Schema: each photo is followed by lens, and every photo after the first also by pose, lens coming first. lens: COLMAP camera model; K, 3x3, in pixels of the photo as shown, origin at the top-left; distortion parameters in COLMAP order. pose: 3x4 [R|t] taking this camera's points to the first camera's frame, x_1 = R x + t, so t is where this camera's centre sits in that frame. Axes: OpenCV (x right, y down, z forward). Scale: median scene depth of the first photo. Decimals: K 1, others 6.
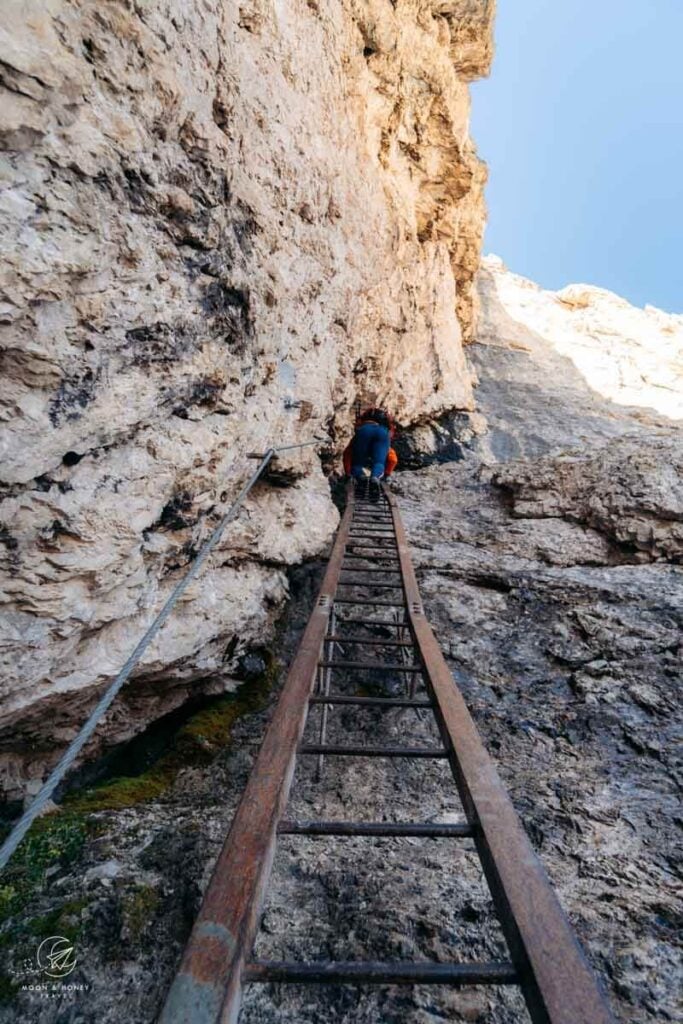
lens RADIAL K [[625.4, 0, 341.5], [0, 625.4, 512.0], [0, 0, 1]] dist [-0.000556, -0.000107]
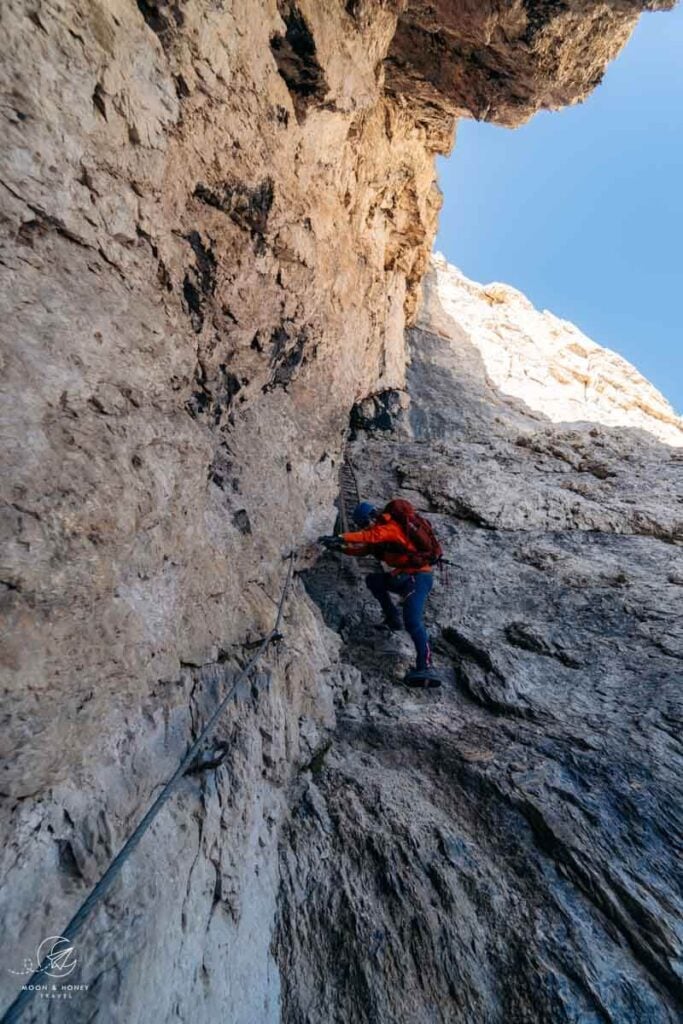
lens RADIAL K [[625.4, 0, 341.5], [0, 625.4, 512.0], [0, 0, 1]] dist [-0.000556, -0.000107]
pose [[0.984105, 0.118707, 0.132085, -0.105589], [-0.139064, 0.977688, 0.157439, -0.096545], [-0.110449, -0.173305, 0.978655, -0.546478]]
